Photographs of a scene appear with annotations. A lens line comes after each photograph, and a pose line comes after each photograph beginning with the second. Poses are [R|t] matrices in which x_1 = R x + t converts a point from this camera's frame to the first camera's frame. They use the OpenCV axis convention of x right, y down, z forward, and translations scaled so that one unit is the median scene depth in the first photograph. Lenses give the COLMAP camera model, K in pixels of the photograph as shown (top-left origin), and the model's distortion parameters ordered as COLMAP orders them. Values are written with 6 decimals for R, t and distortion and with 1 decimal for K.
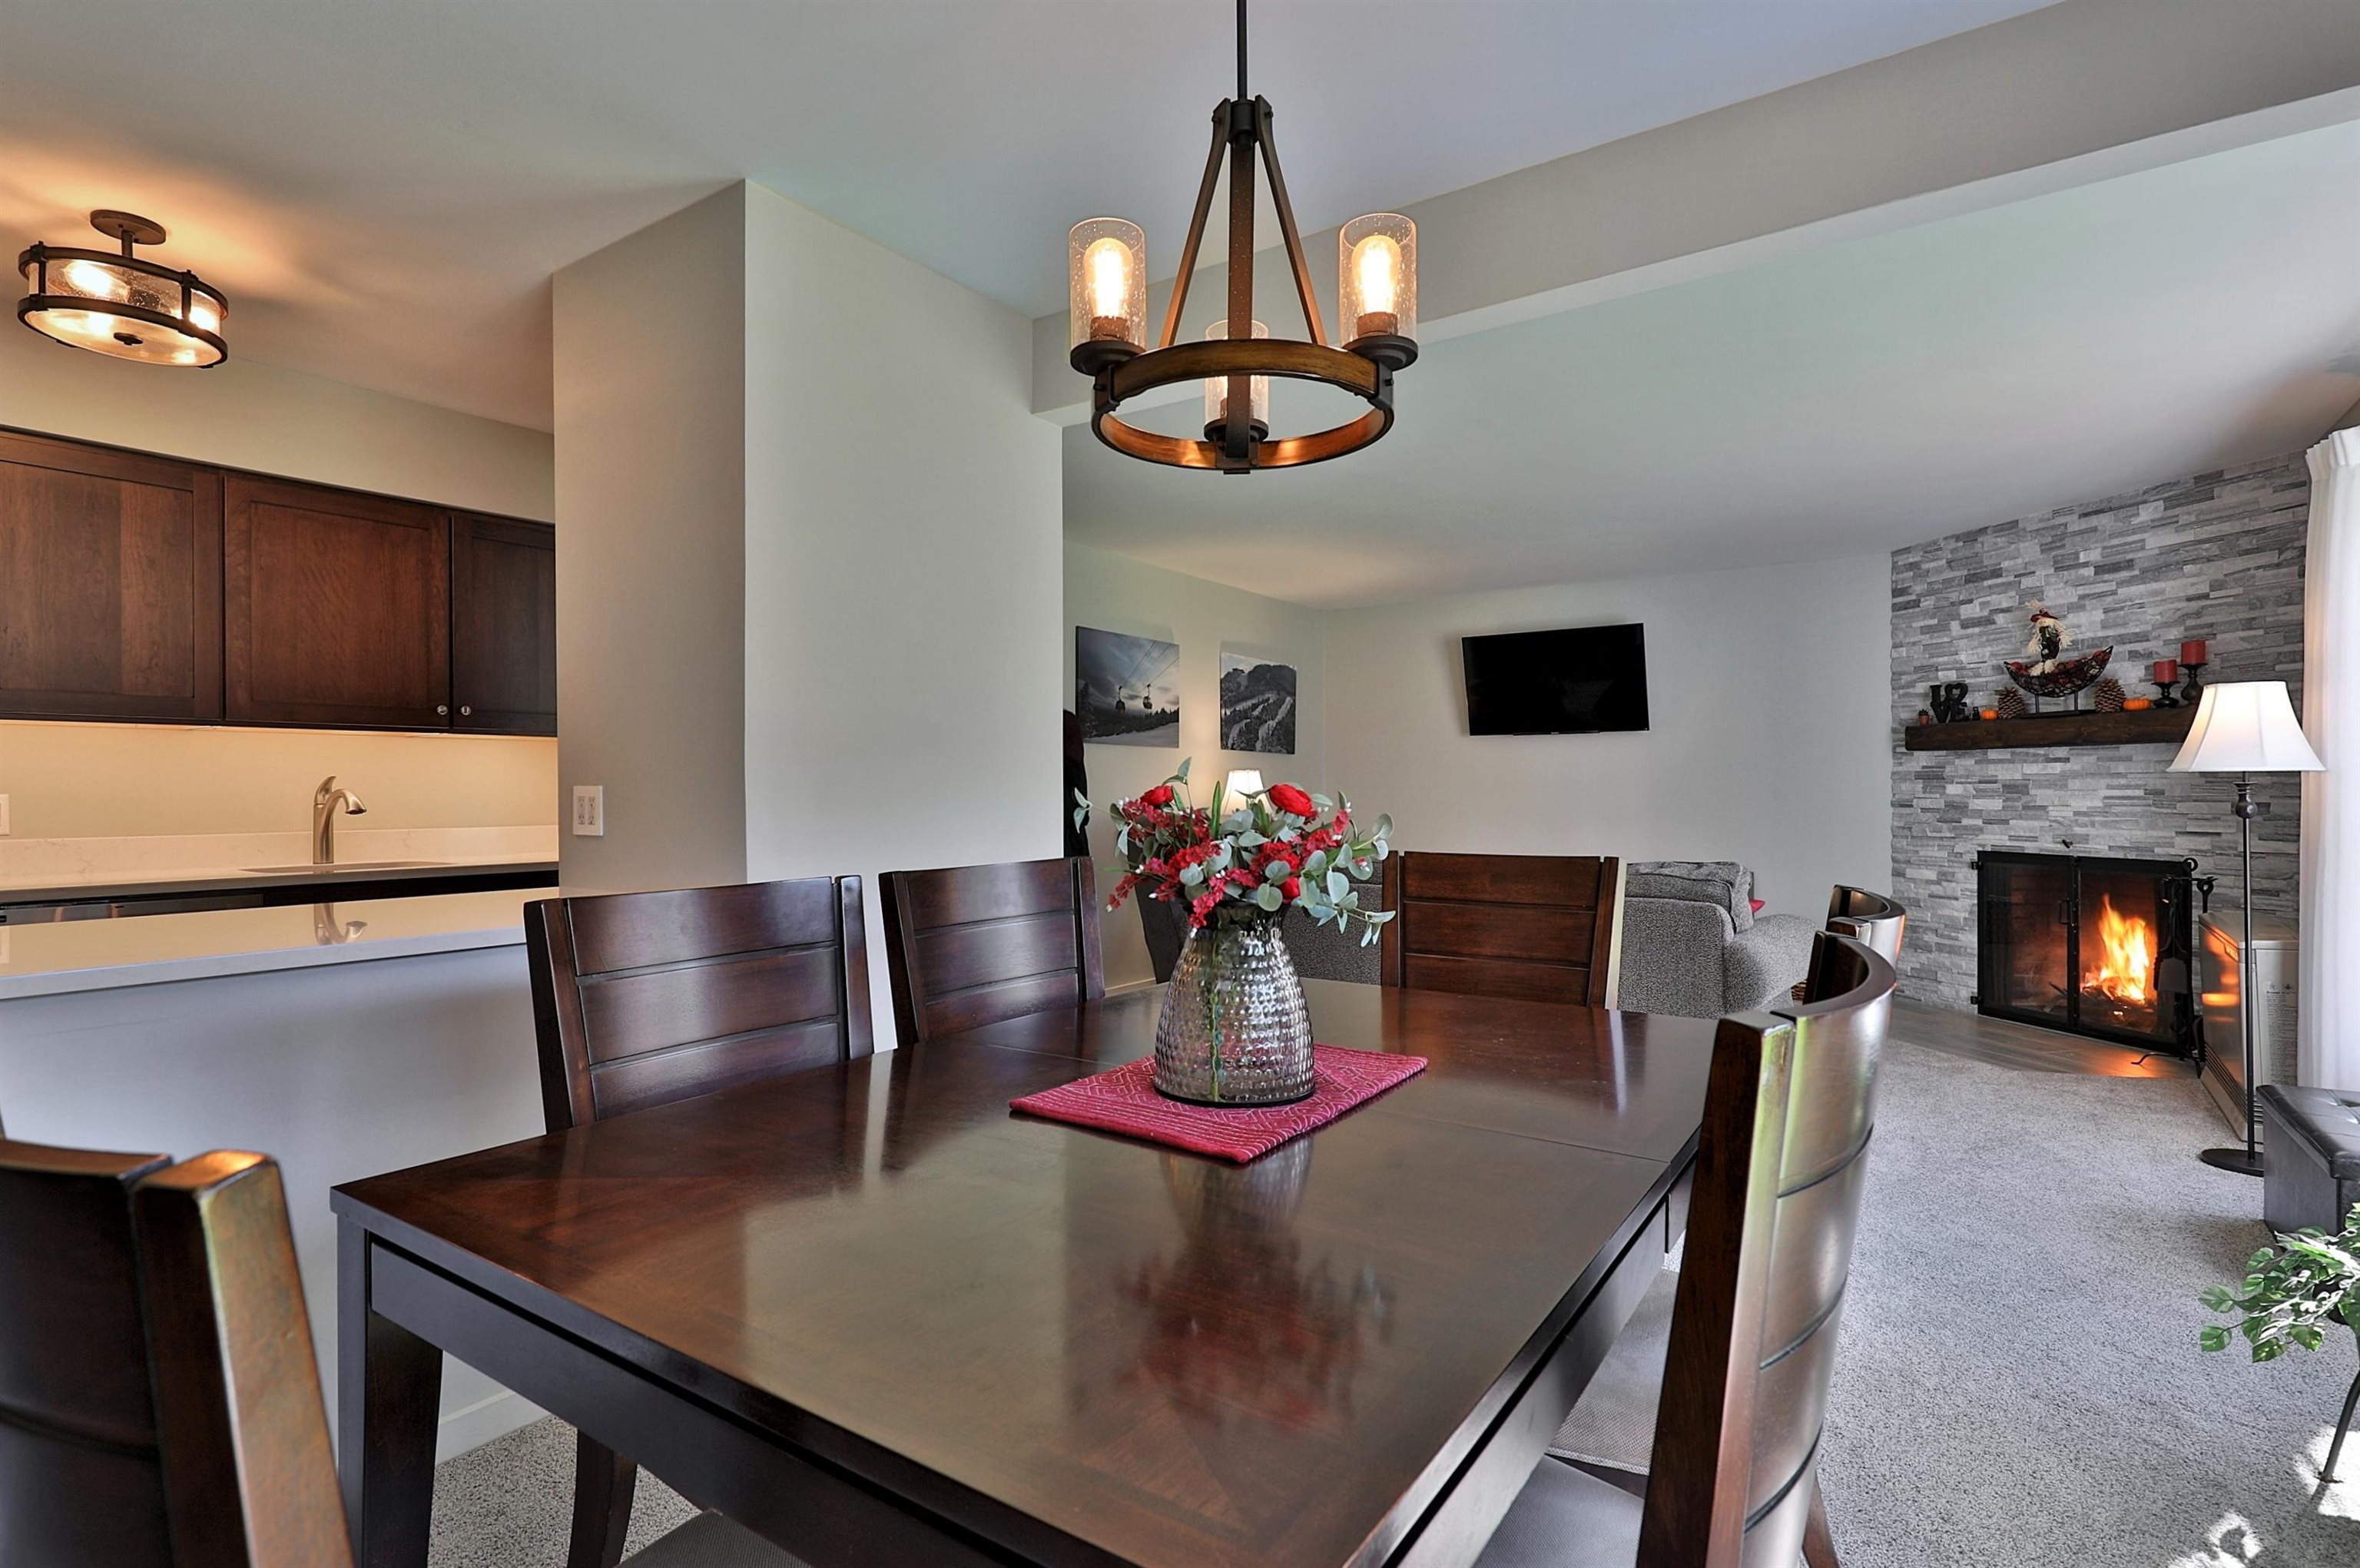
lens RADIAL K [[1123.5, 0, 1180.5], [0, 1123.5, 794.6], [0, 0, 1]] dist [-0.004164, -0.000655]
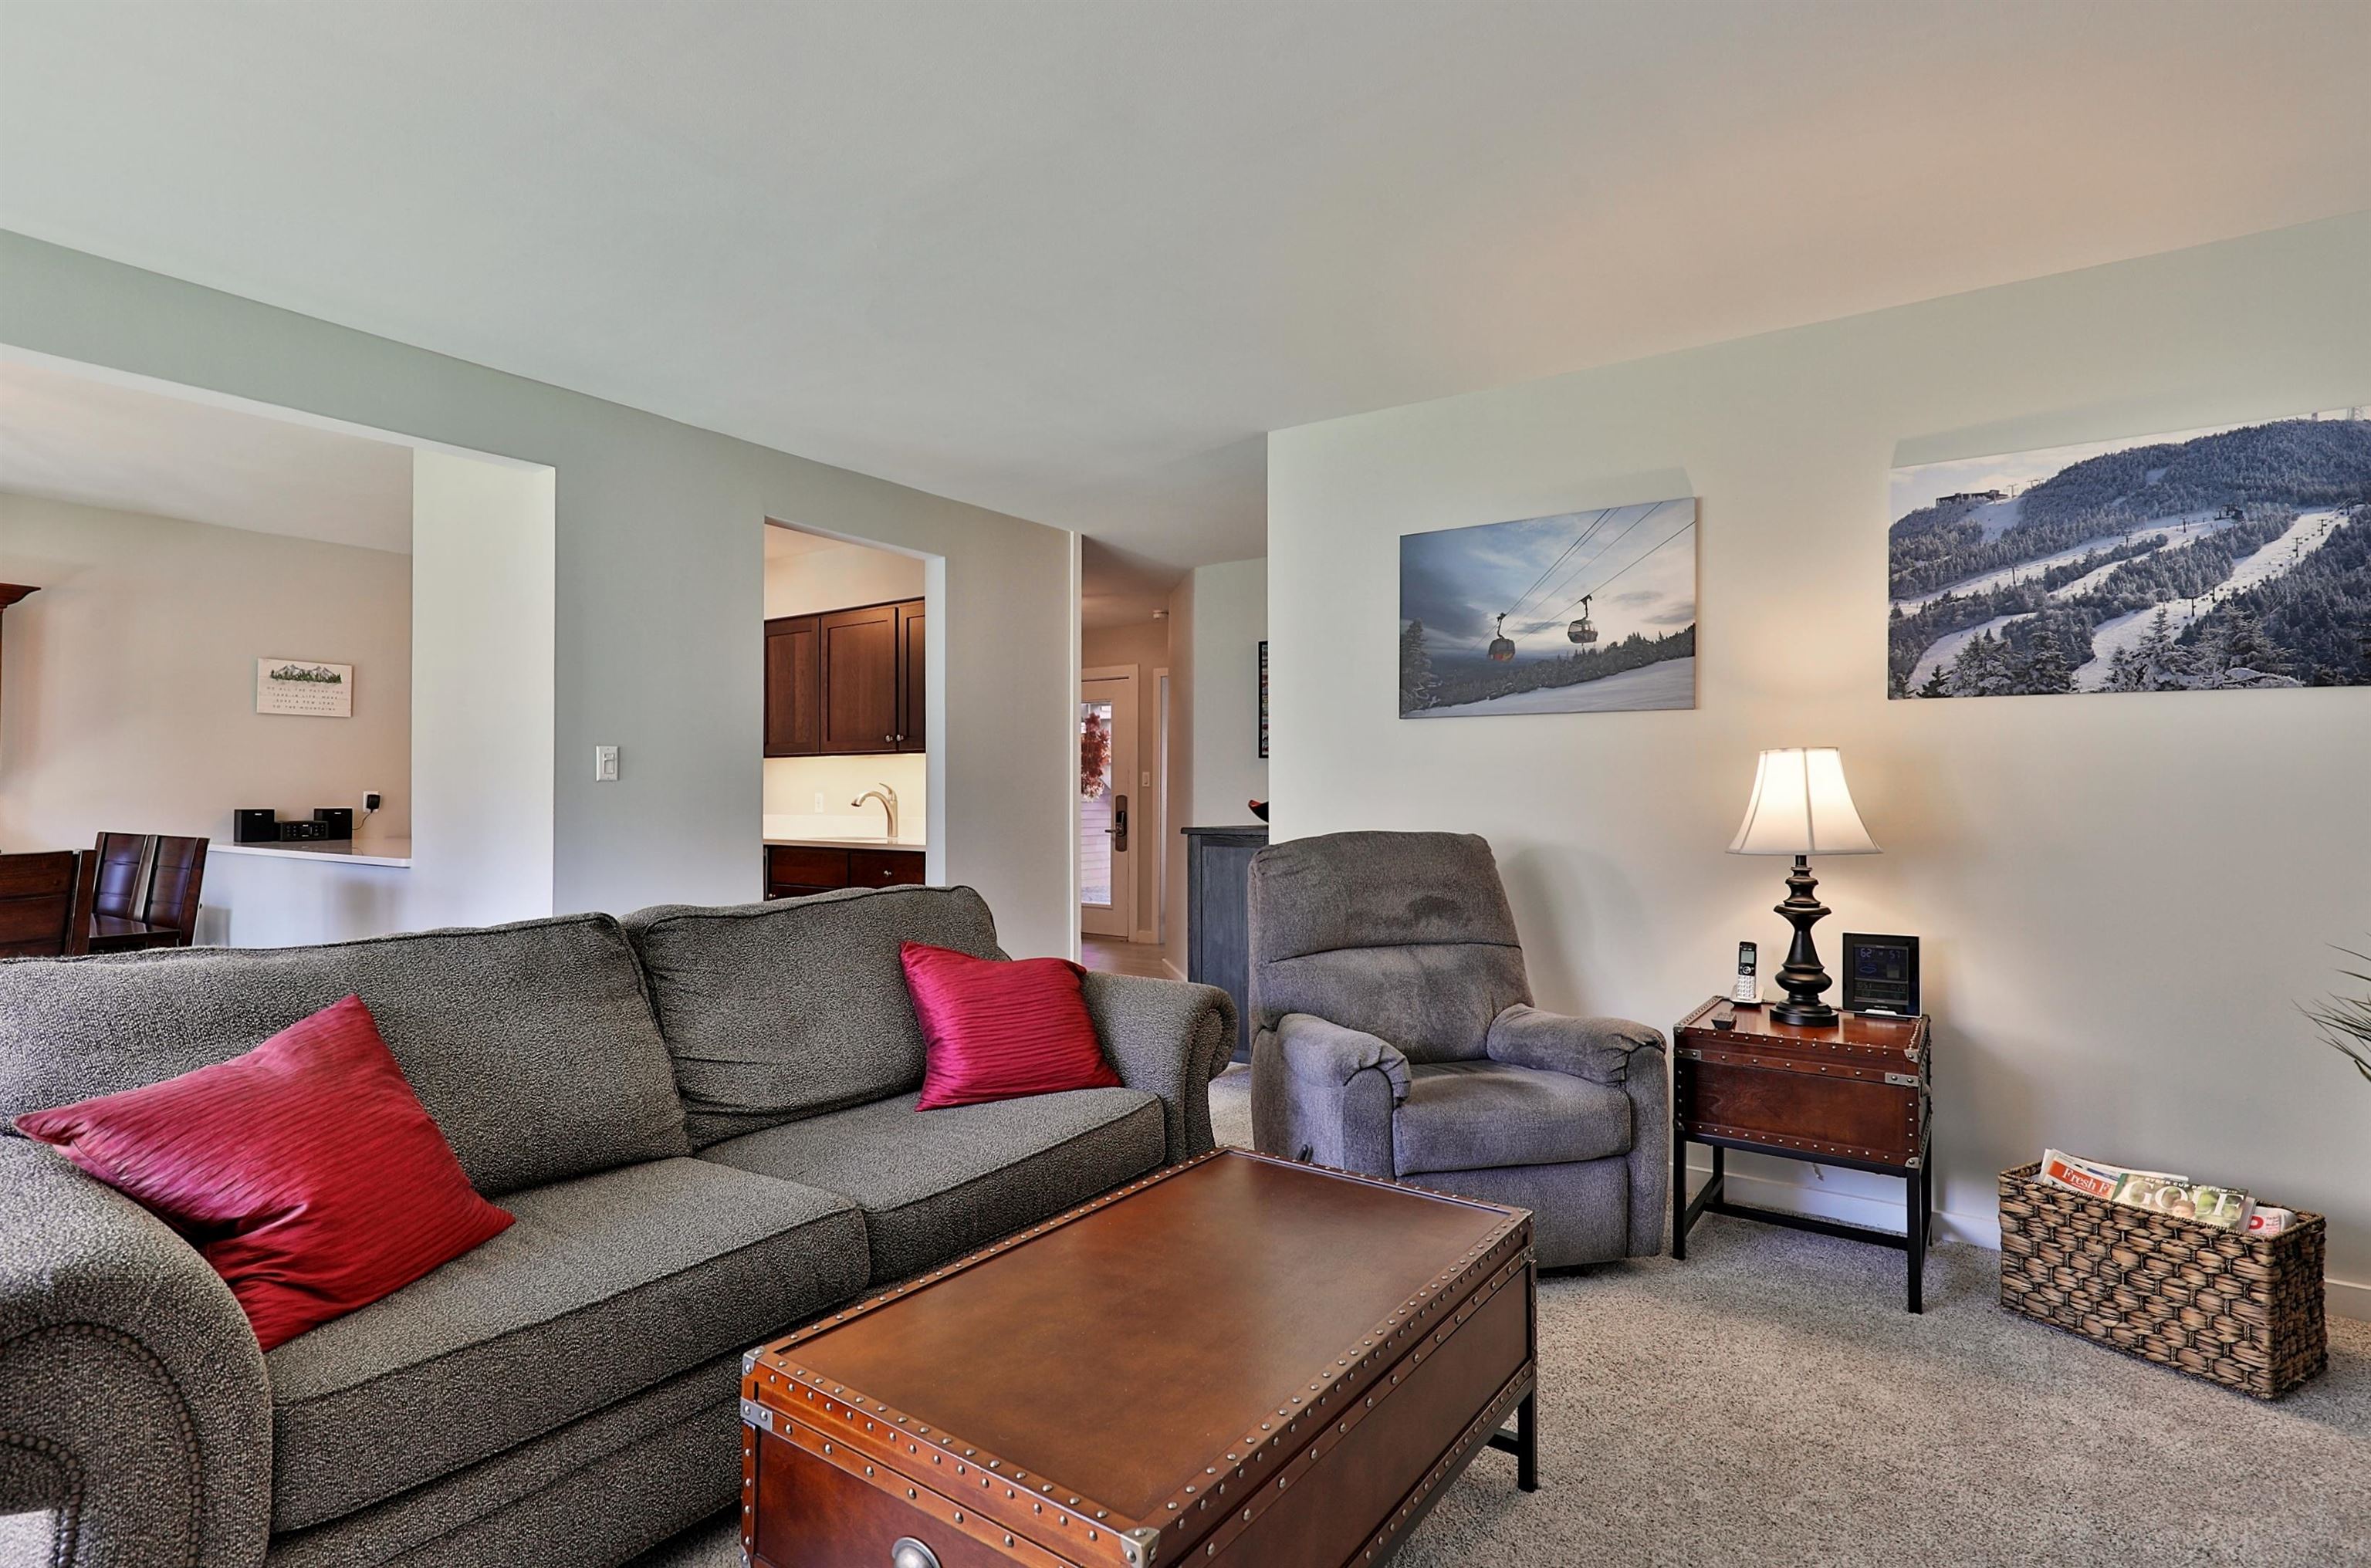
lens RADIAL K [[1128.6, 0, 1186.0], [0, 1128.6, 794.6], [0, 0, 1]] dist [-0.004164, -0.000655]
pose [[0.004604, -0.000144, -0.999989, 0.878858], [-0.010081, 0.999949, -0.000190, -0.003947], [0.999939, 0.010081, 0.004602, 1.410041]]
